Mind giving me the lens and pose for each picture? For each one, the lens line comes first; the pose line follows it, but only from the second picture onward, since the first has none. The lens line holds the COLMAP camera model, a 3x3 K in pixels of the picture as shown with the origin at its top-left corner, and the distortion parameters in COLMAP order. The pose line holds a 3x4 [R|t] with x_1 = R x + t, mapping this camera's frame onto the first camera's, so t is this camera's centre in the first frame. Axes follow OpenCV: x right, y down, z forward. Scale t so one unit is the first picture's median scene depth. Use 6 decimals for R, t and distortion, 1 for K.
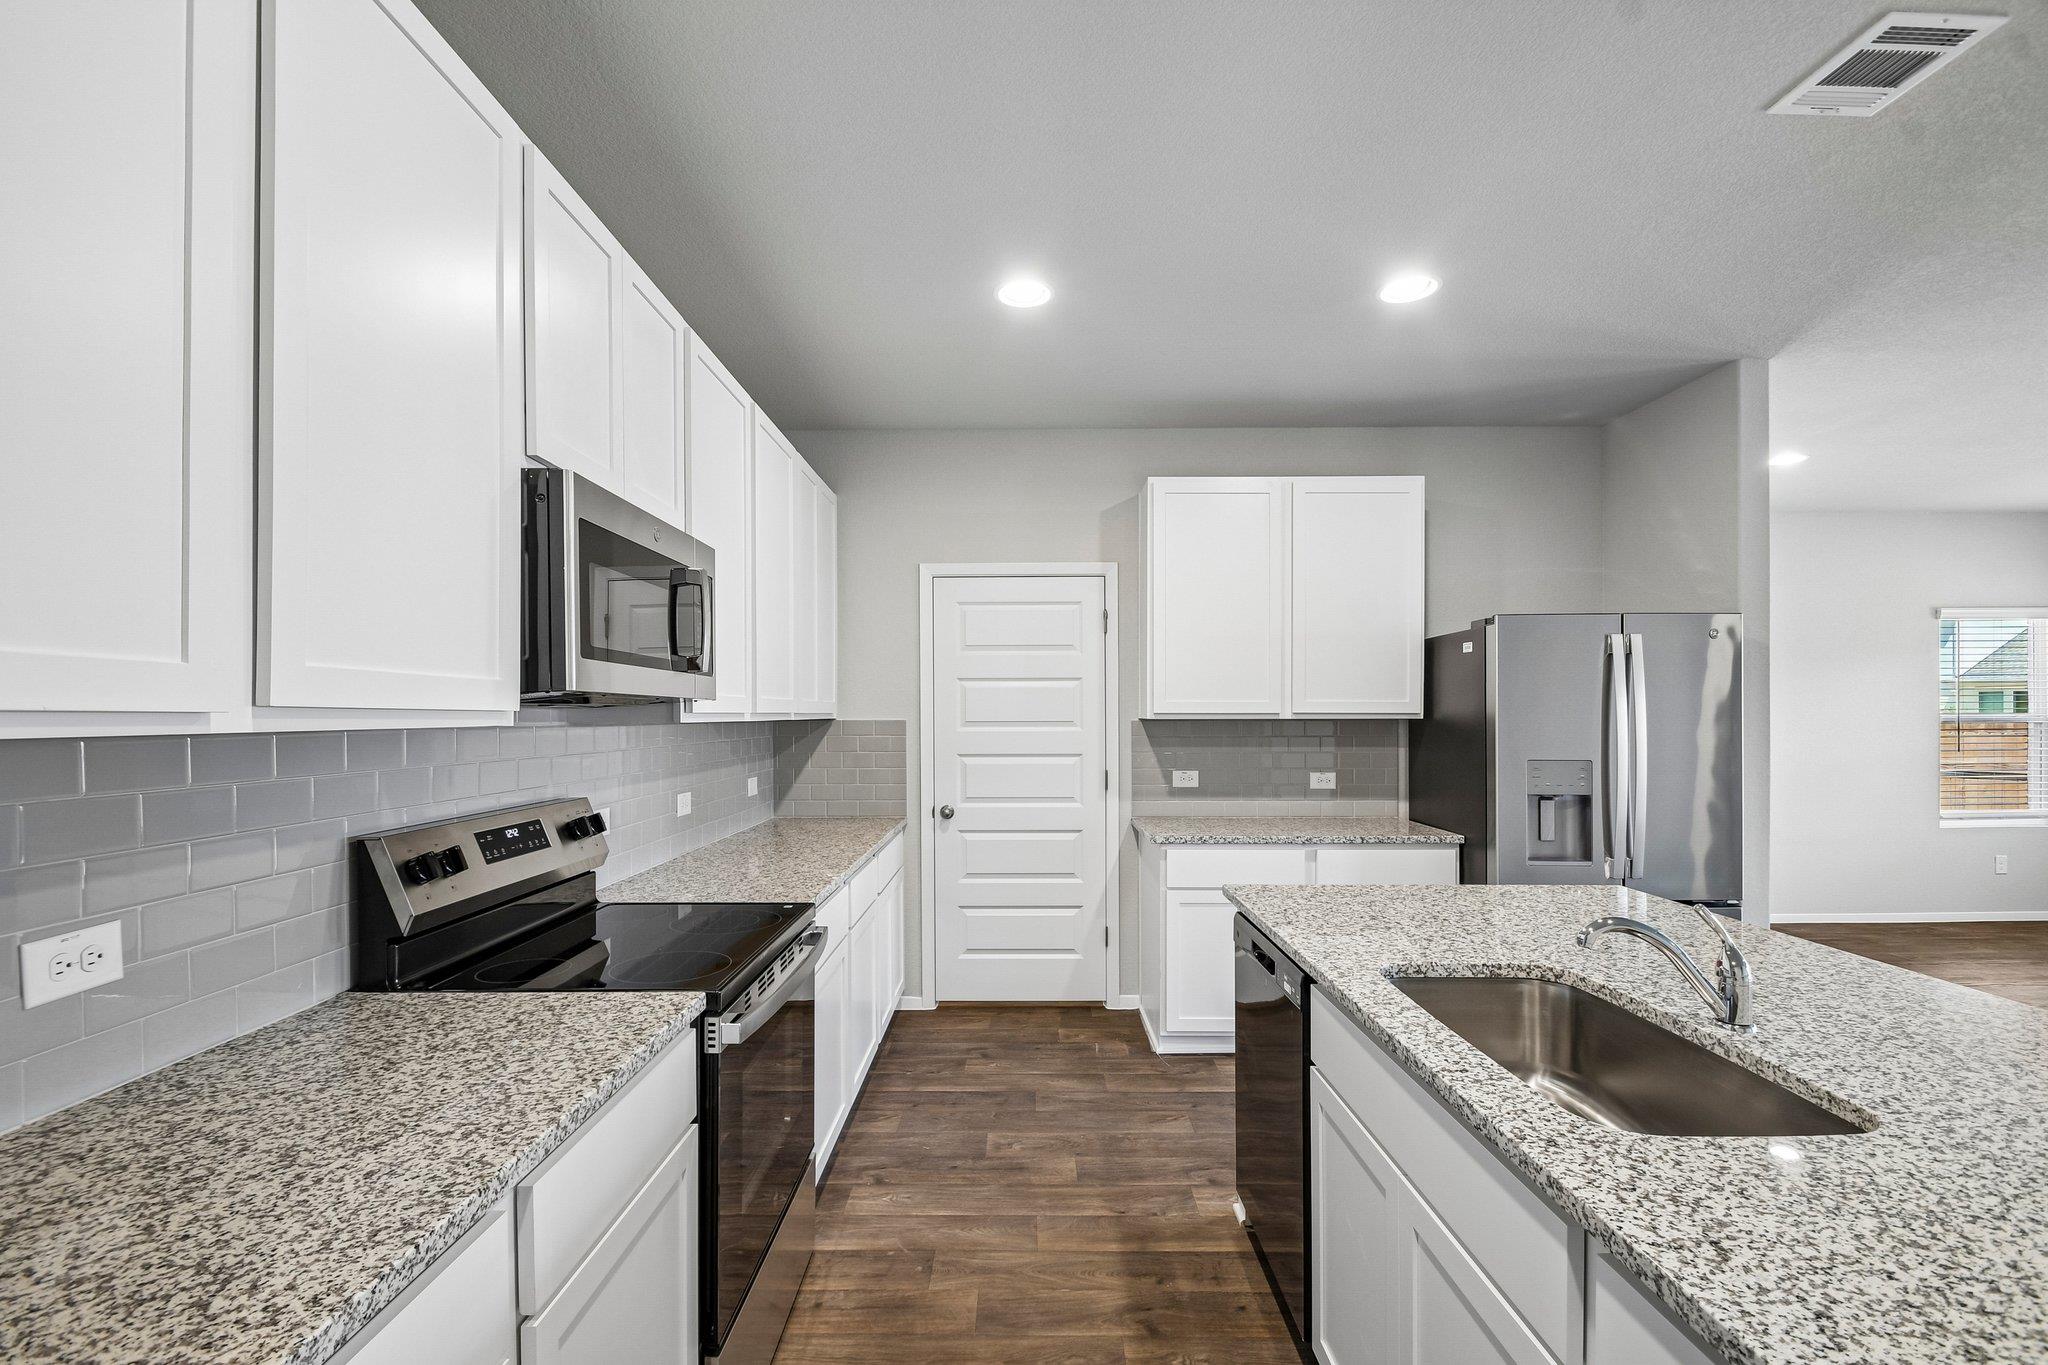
lens RADIAL K [[902.9, 0, 1020.3], [0, 902.9, 716.2], [0, 0, 1]] dist [0.014245, -0.015430]
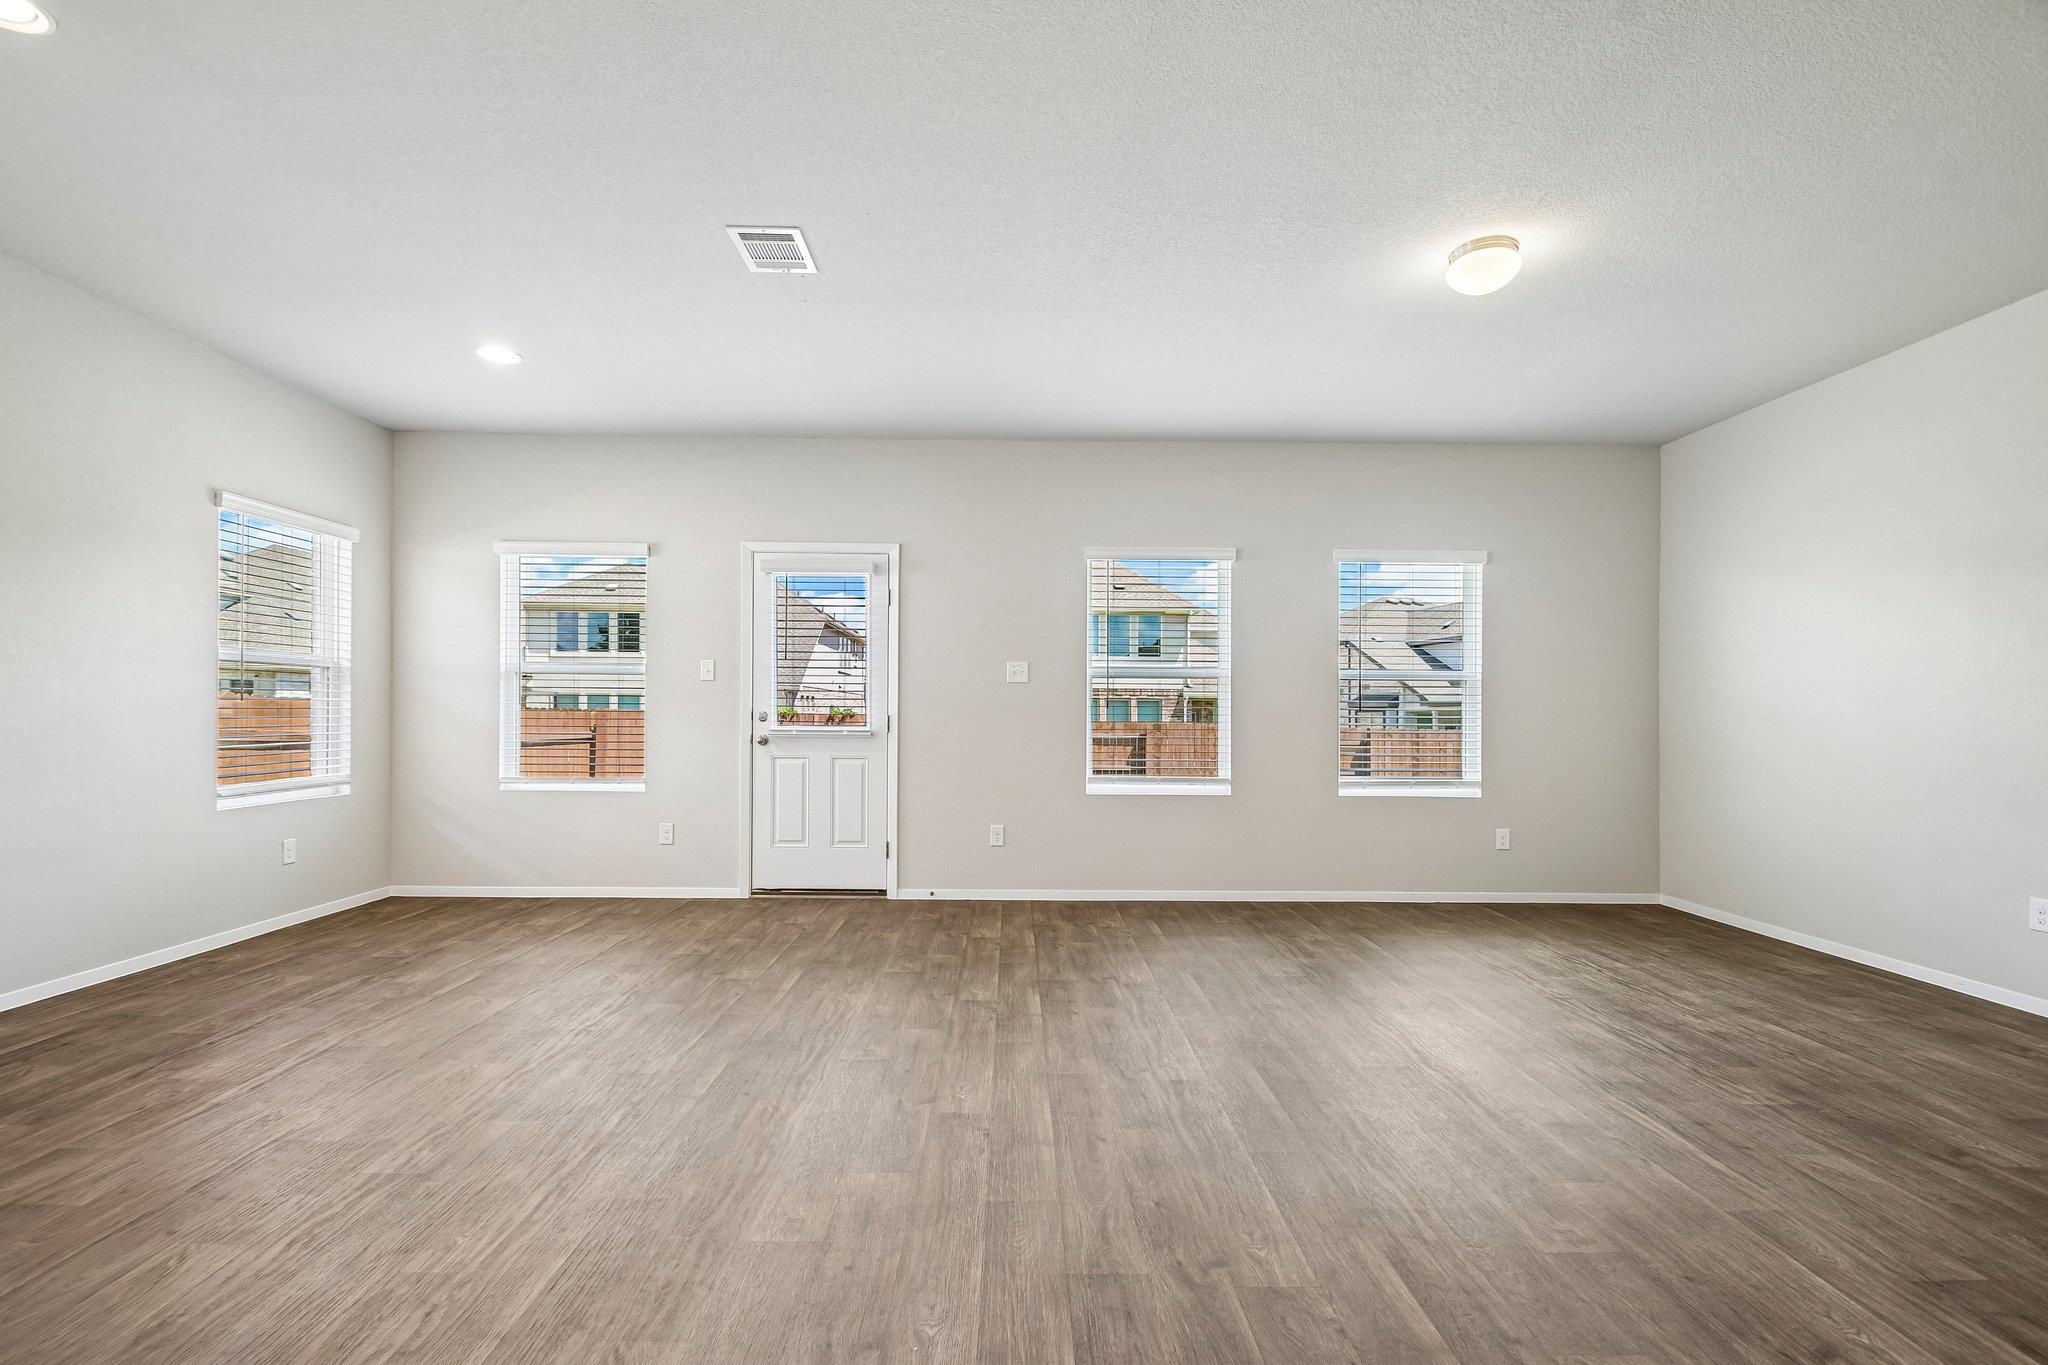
lens RADIAL K [[903.3, 0, 1019.2], [0, 903.3, 723.5], [0, 0, 1]] dist [0.017362, -0.014900]
pose [[-0.019212, -0.002939, 0.999811, 0.546260], [-0.010760, 0.999938, 0.002733, 0.083130], [-0.999758, -0.010705, -0.019242, 0.674065]]
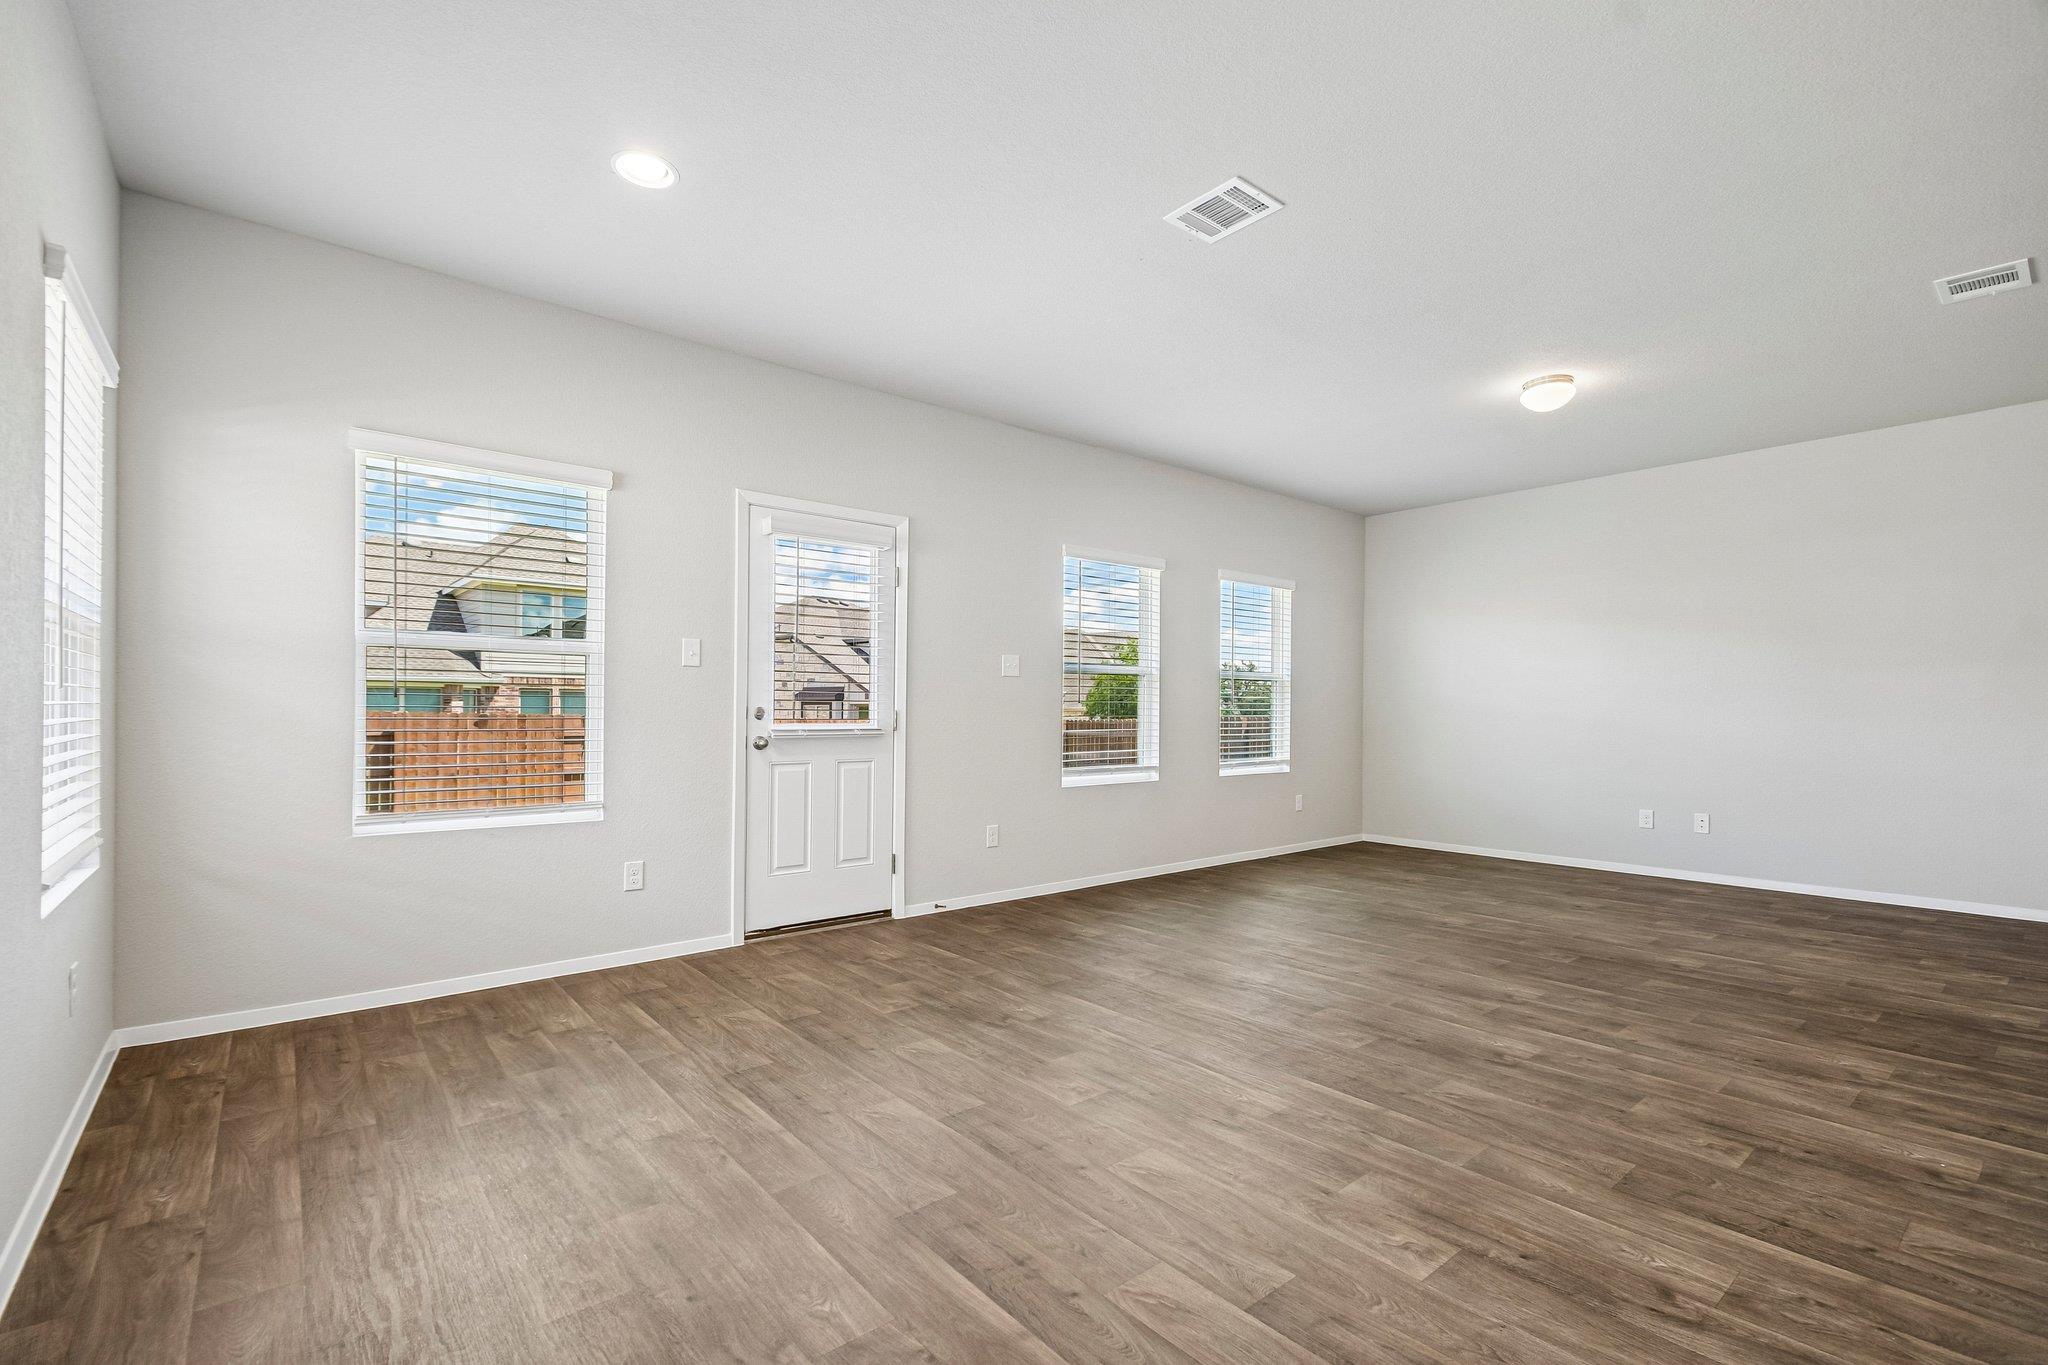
lens RADIAL K [[902.9, 0, 1020.3], [0, 902.9, 716.2], [0, 0, 1]] dist [0.014245, -0.015430]
pose [[-0.640229, 0.000152, 0.768184, 0.912699], [-0.000601, 1.000000, -0.000699, 0.084577], [-0.768184, -0.000909, -0.640228, 1.557628]]
